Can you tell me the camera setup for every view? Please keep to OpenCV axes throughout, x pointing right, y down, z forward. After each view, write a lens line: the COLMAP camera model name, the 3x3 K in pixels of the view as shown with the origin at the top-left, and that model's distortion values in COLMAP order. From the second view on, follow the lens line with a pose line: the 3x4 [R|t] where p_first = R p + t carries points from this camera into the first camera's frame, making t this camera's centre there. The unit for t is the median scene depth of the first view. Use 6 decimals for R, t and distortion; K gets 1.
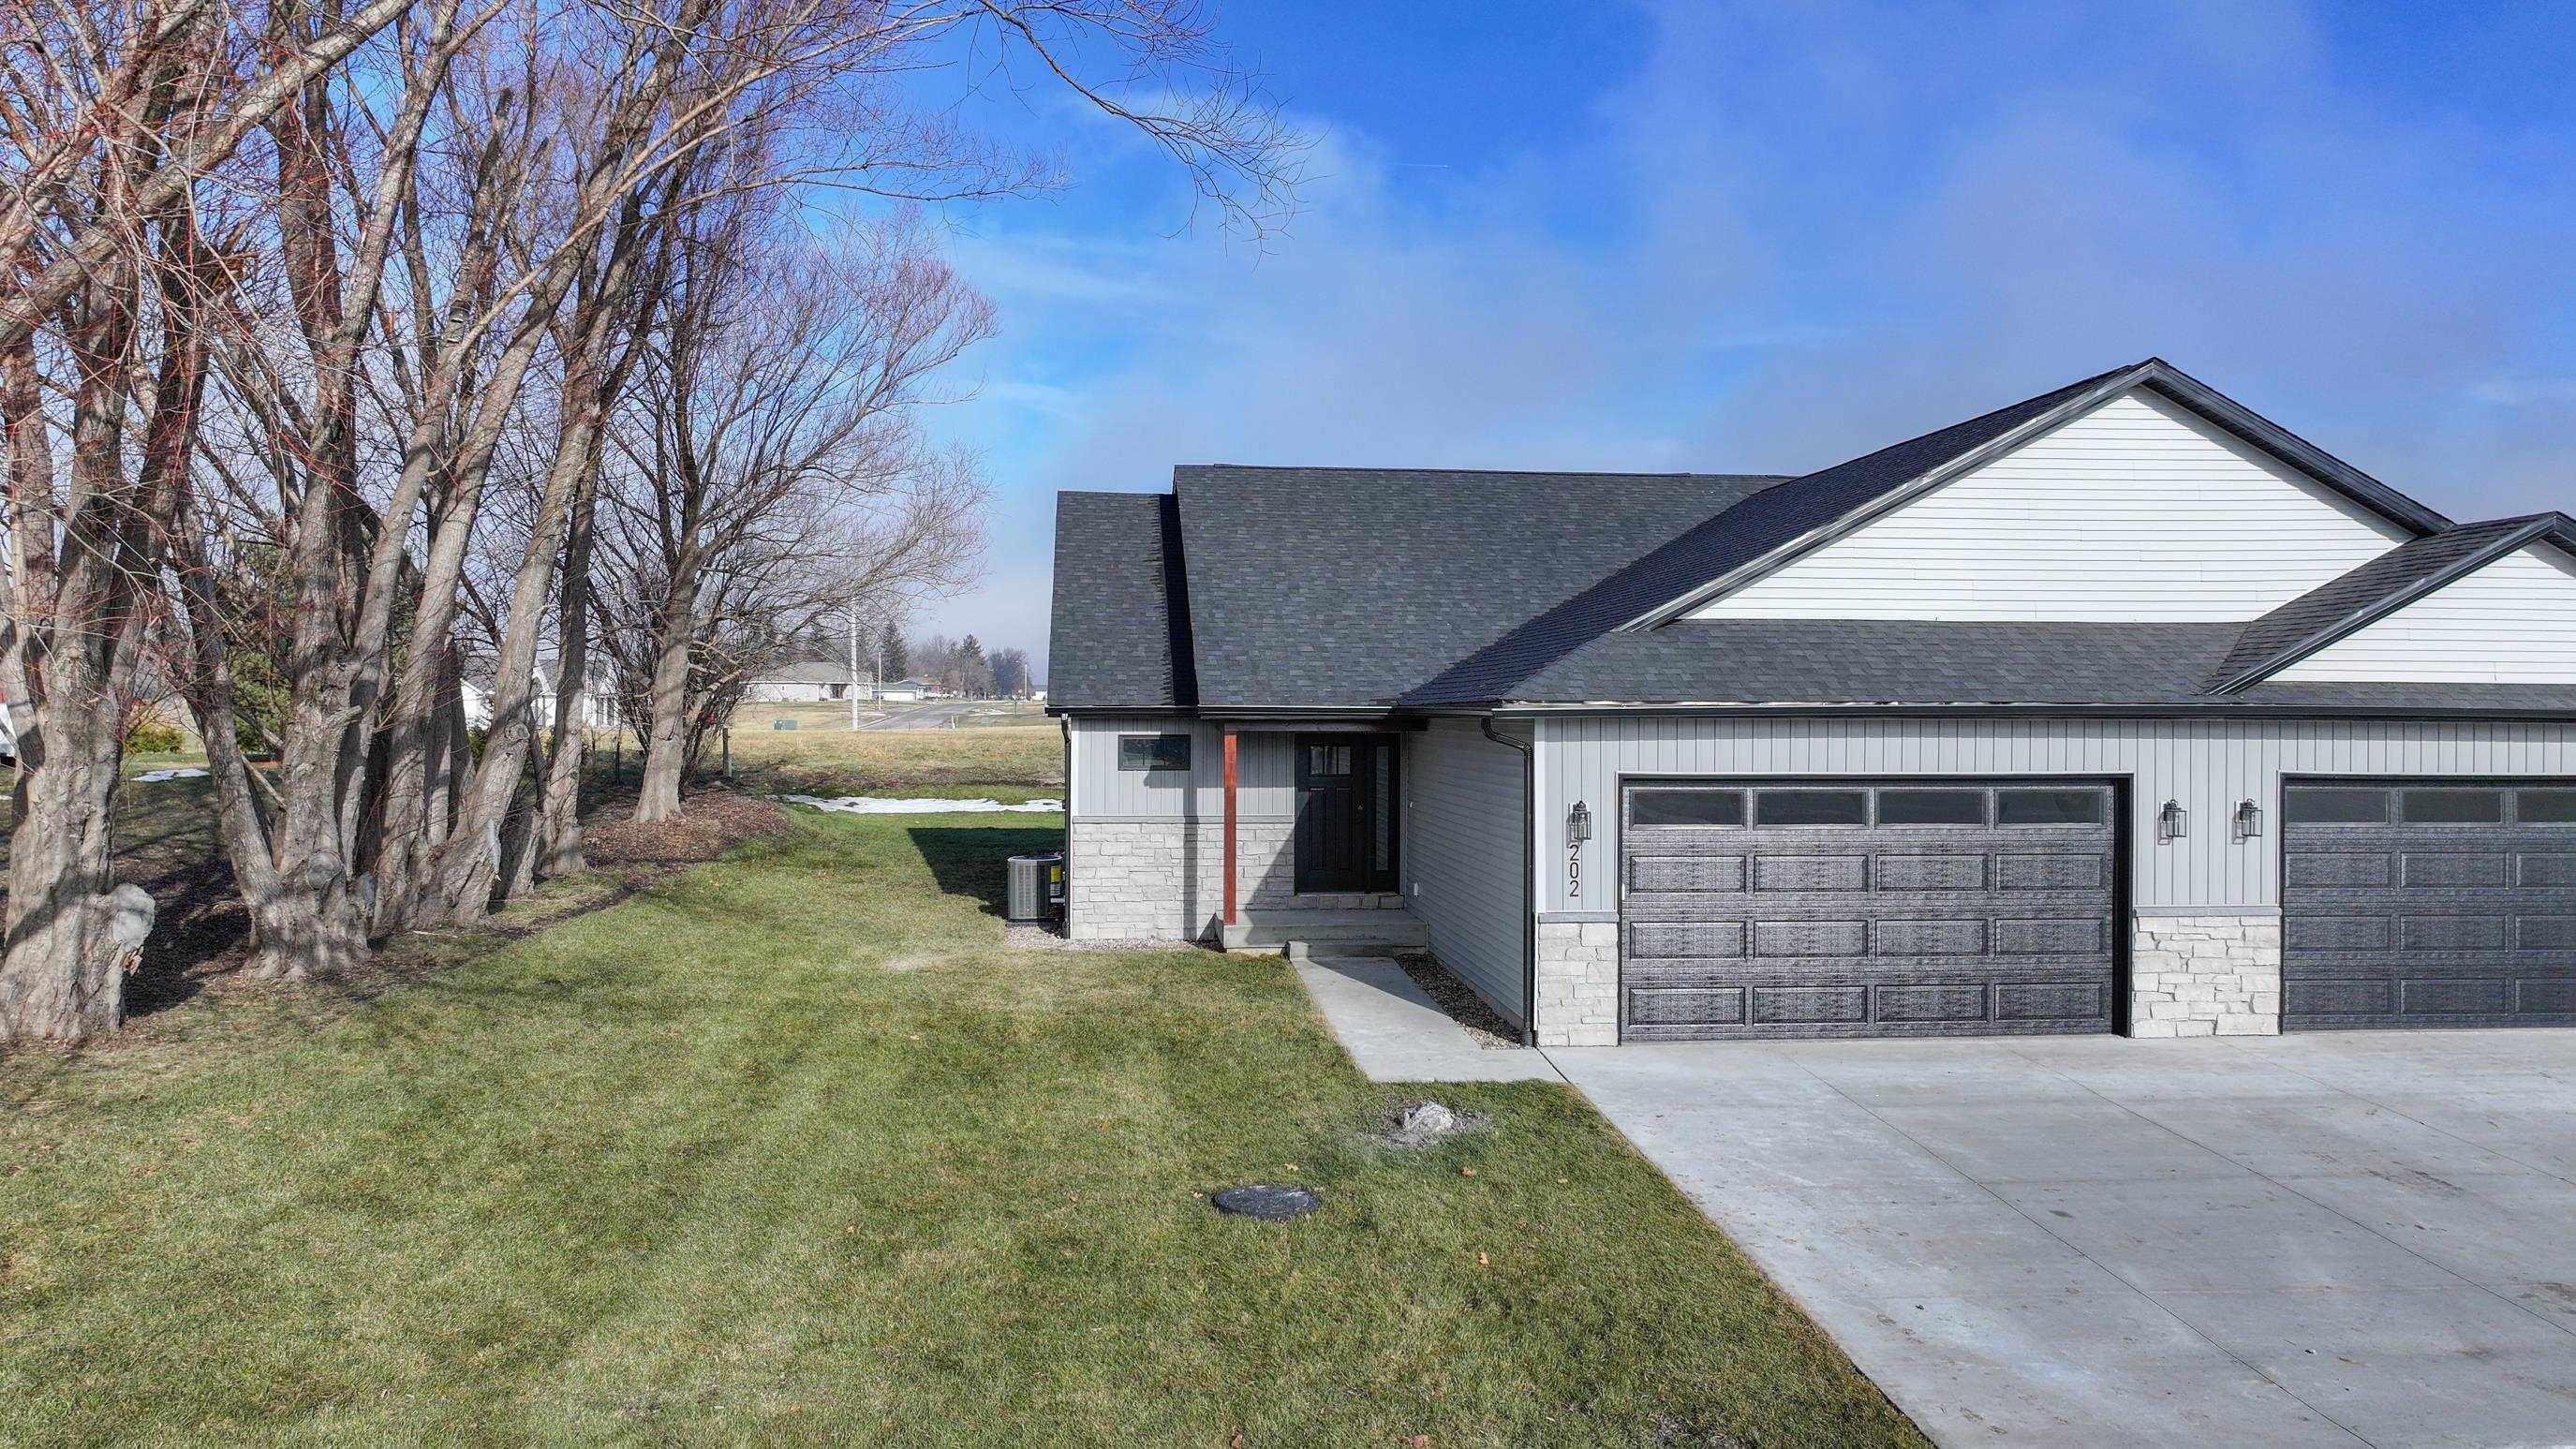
lens RADIAL K [[1784.2, 0, 1288.0], [0, 1784.2, 724.5], [0, 0, 1]] dist [0.000392, -0.000050]
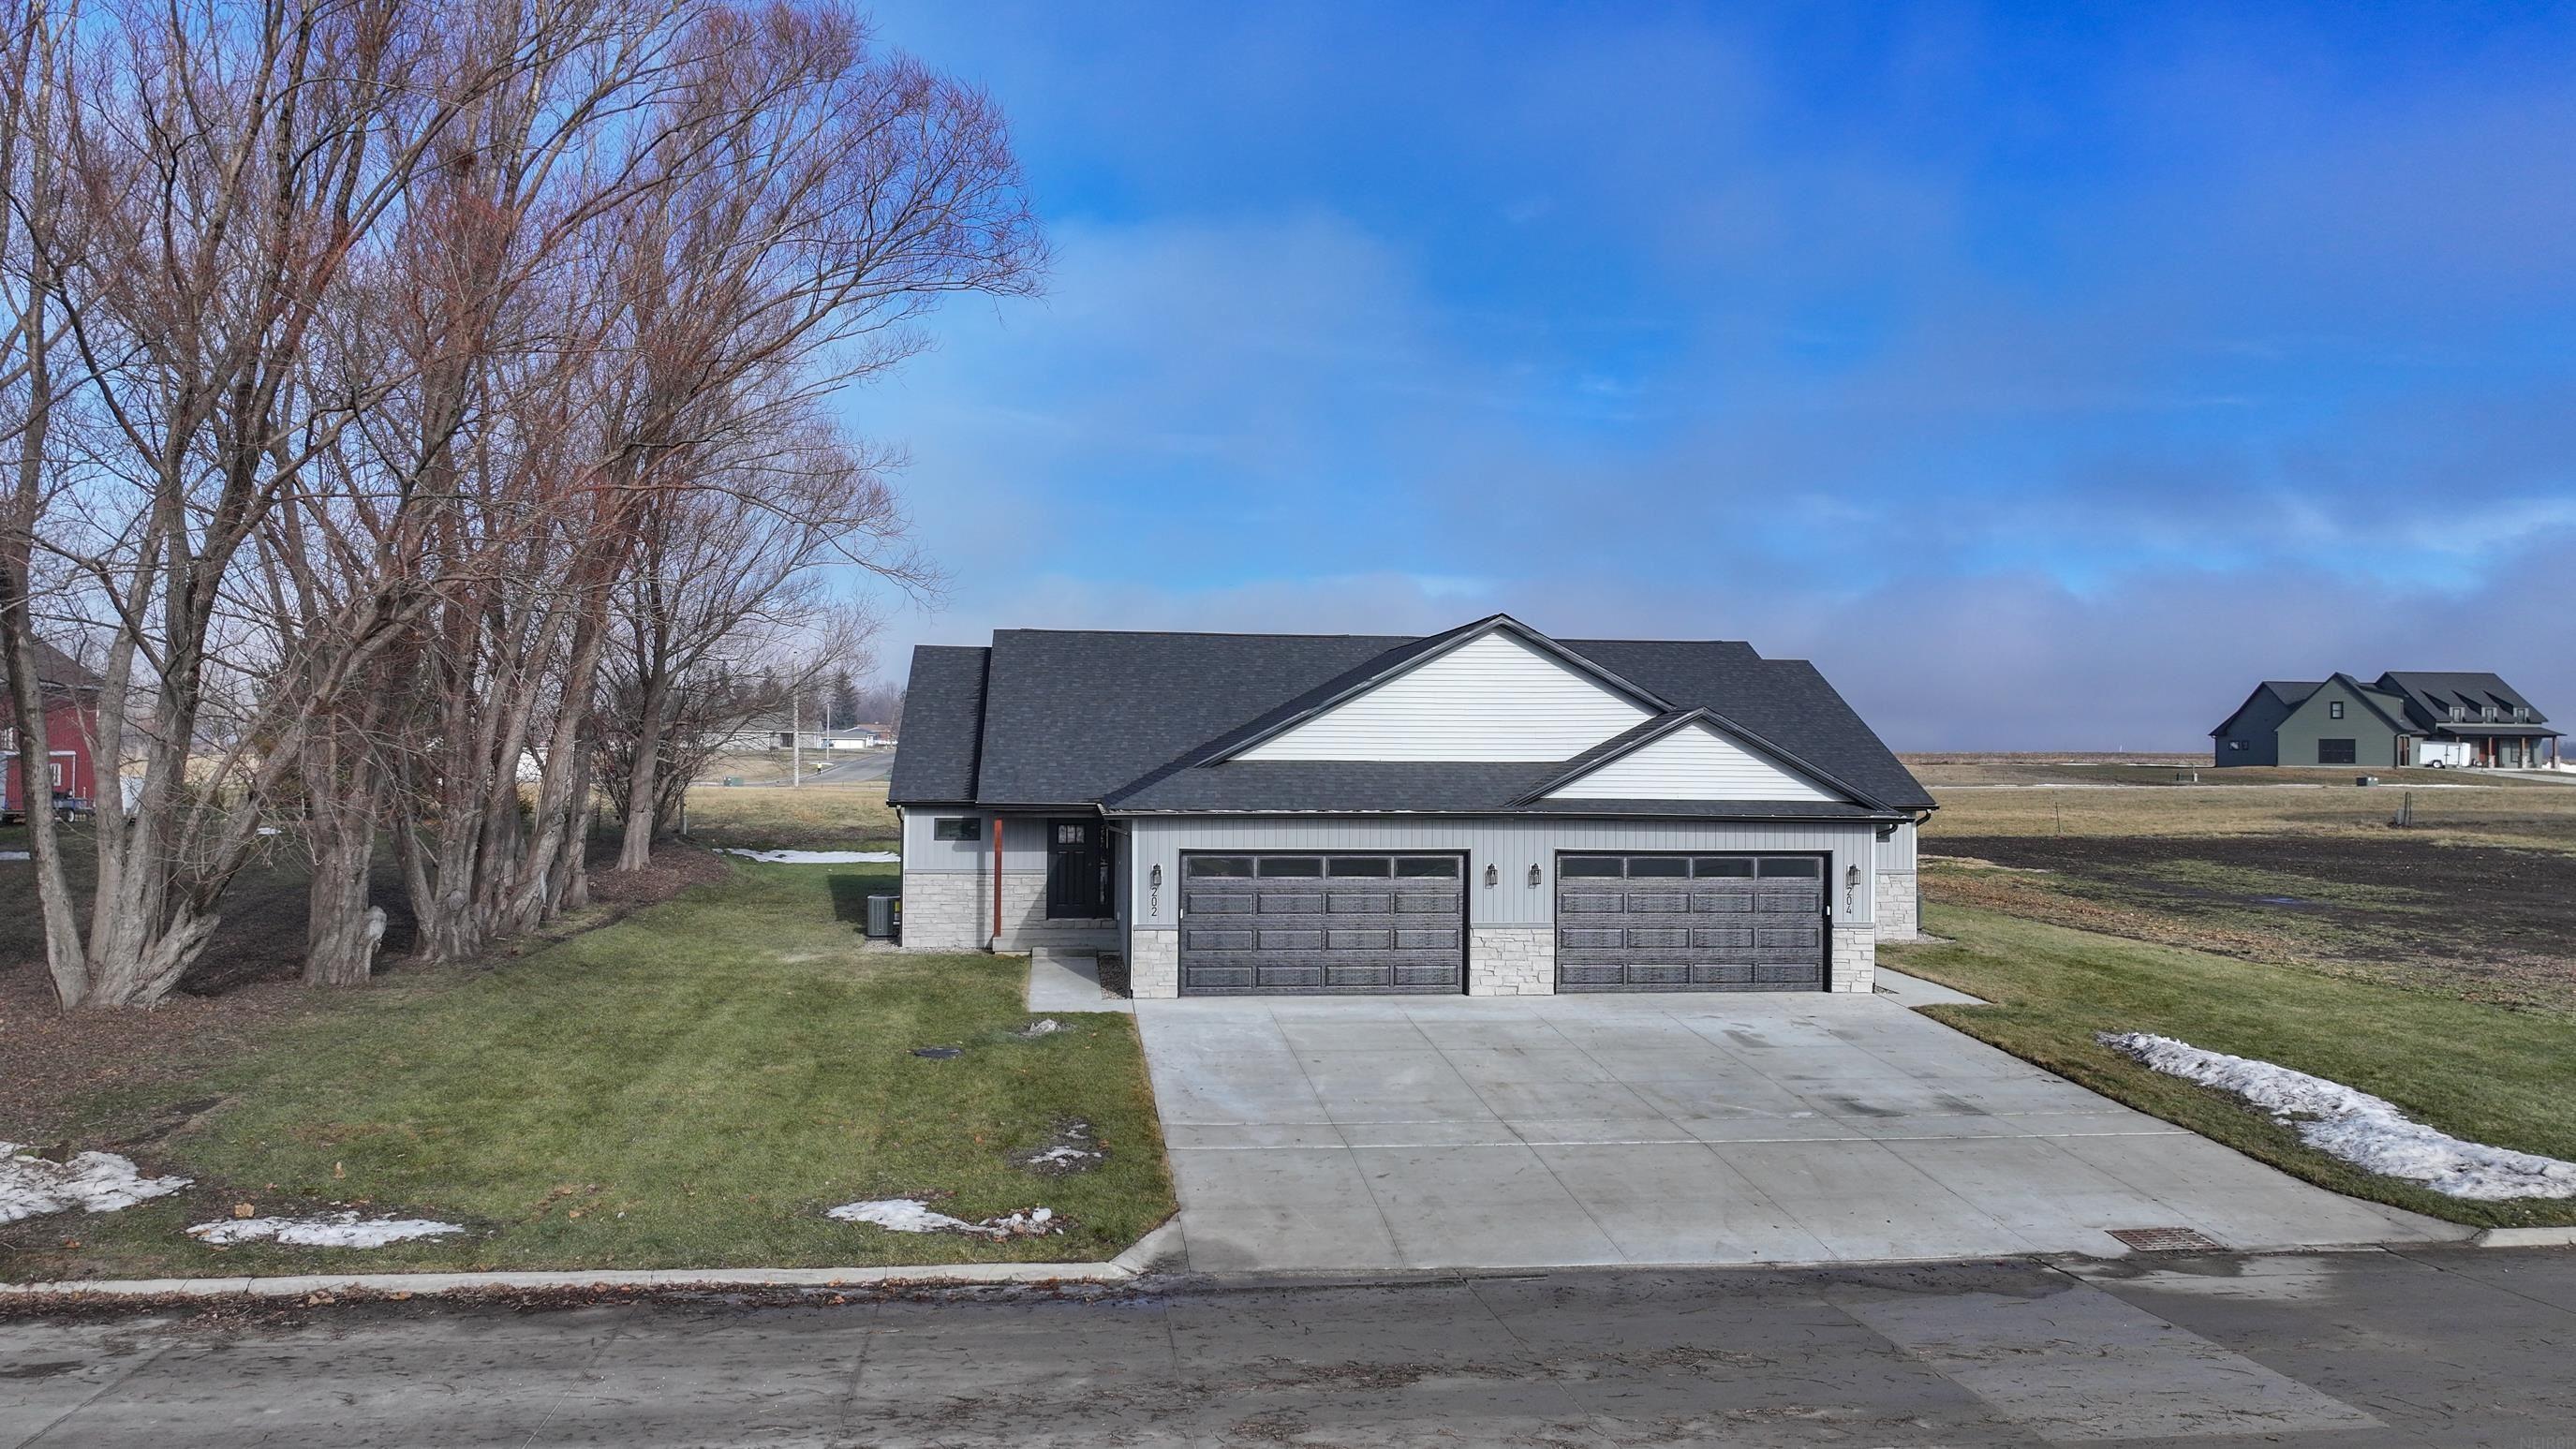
lens RADIAL K [[1784.2, 0, 1288.0], [0, 1784.2, 724.5], [0, 0, 1]] dist [0.000392, -0.000050]
pose [[0.999699, 0.005263, 0.023944, 0.226104], [-0.004658, 0.999671, -0.025238, -0.048413], [-0.024069, 0.025119, 0.999395, -0.743949]]
